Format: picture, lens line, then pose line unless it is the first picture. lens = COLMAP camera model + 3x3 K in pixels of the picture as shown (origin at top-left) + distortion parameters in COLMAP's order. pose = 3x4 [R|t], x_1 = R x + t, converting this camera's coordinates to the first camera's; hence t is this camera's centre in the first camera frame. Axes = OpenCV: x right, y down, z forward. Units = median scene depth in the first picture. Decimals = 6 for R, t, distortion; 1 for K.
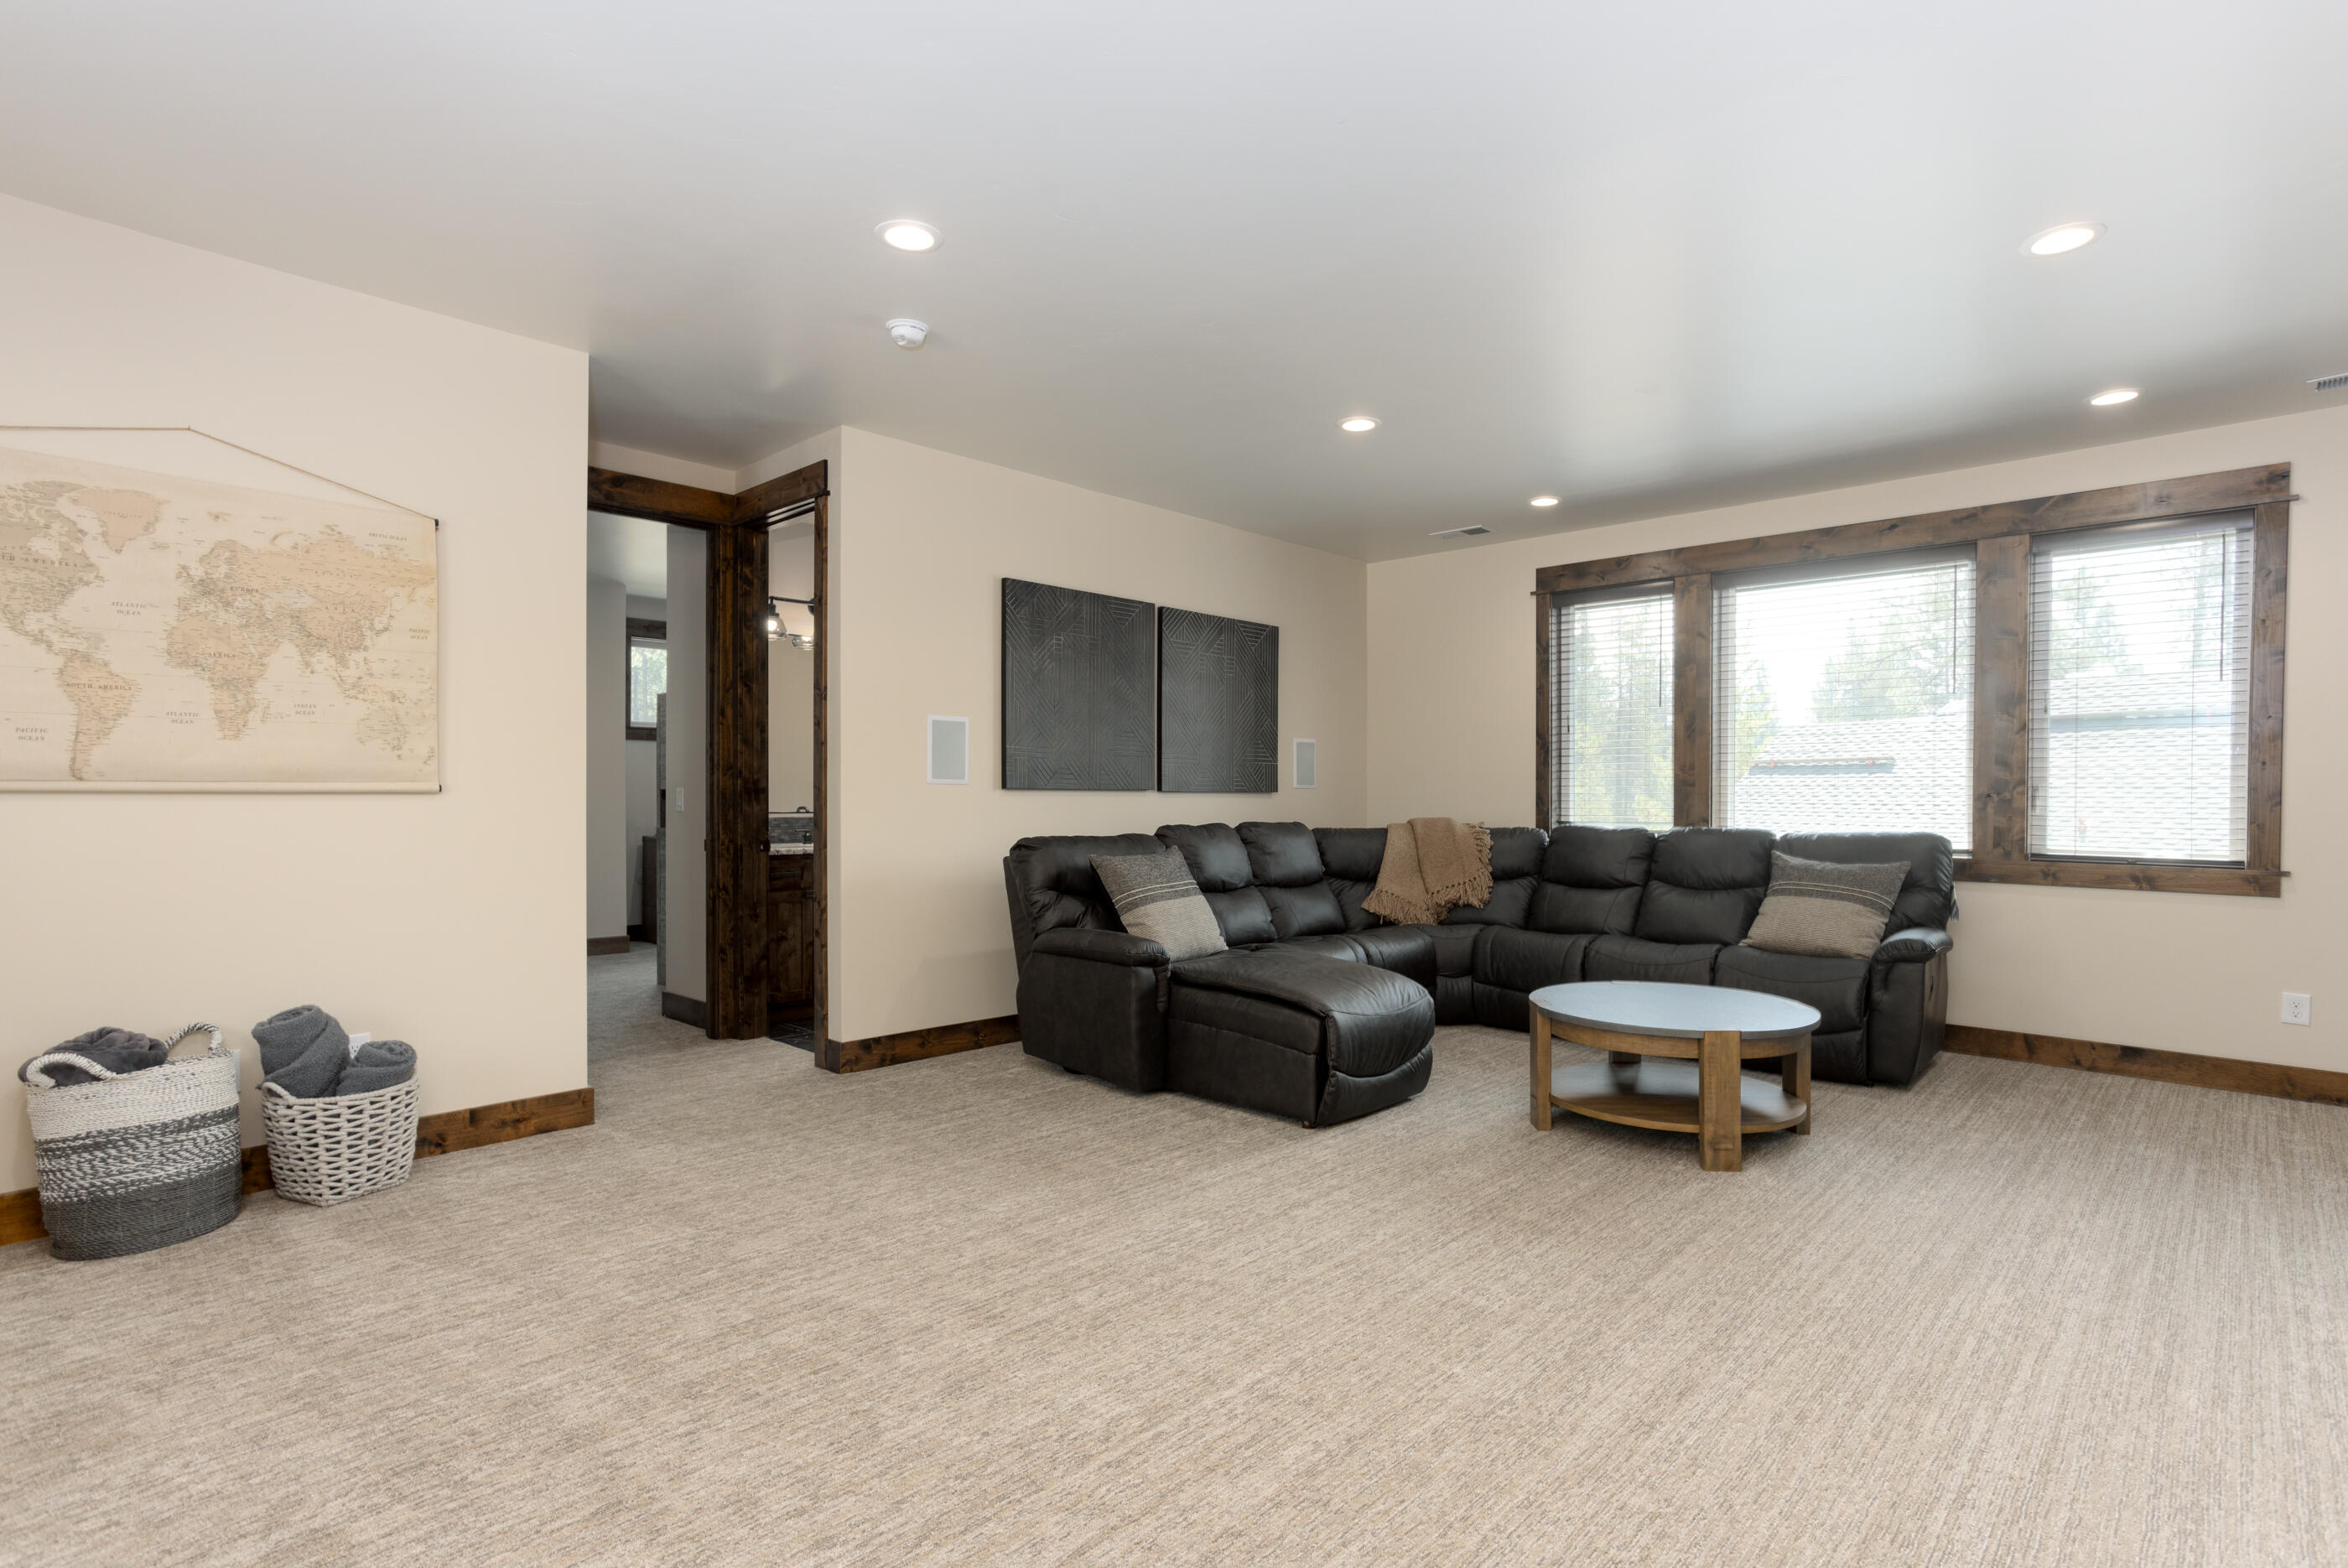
lens RADIAL K [[1136.8, 0, 1173.5], [0, 1136.8, 795.1], [0, 0, 1]] dist [-0.001489, -0.000371]
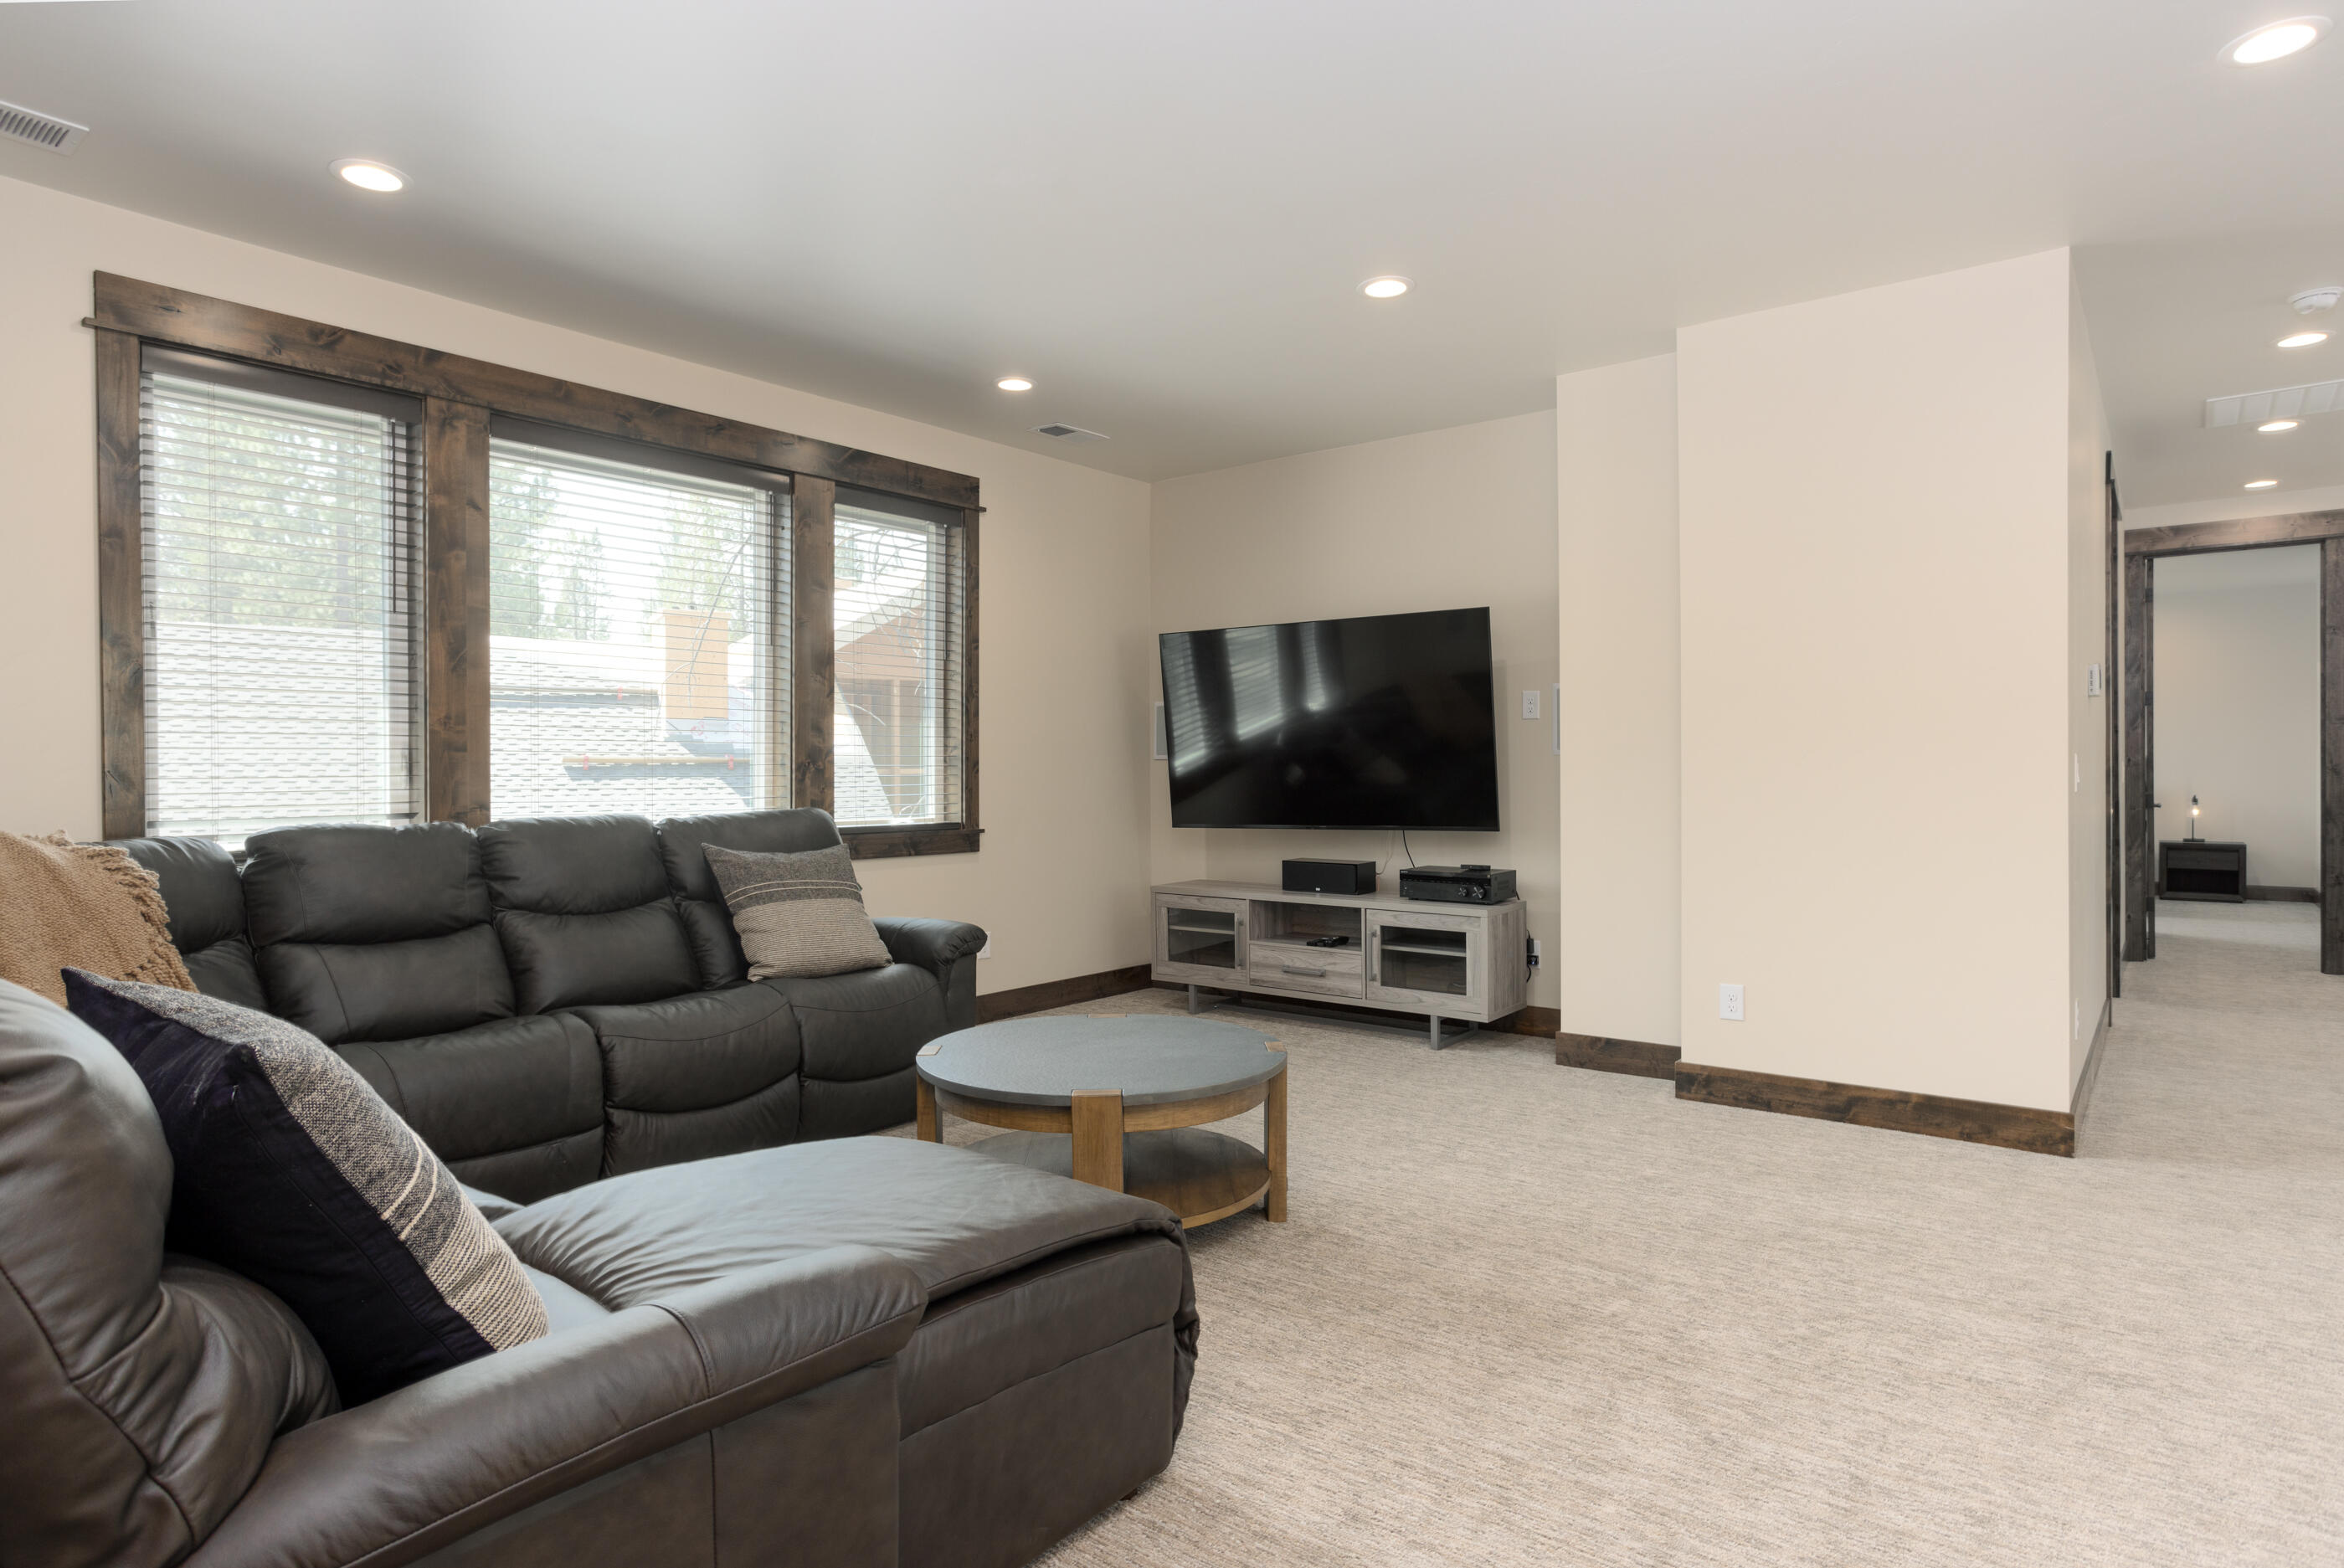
lens RADIAL K [[1322.5, 0, 1171.7], [0, 1322.5, 769.8], [0, 0, 1]] dist [0.007365, 0.001431]
pose [[-0.098462, -0.012419, 0.995063, -0.314579], [-0.003757, 0.999920, 0.012108, -0.008460], [-0.995134, -0.002546, -0.098501, 0.752603]]
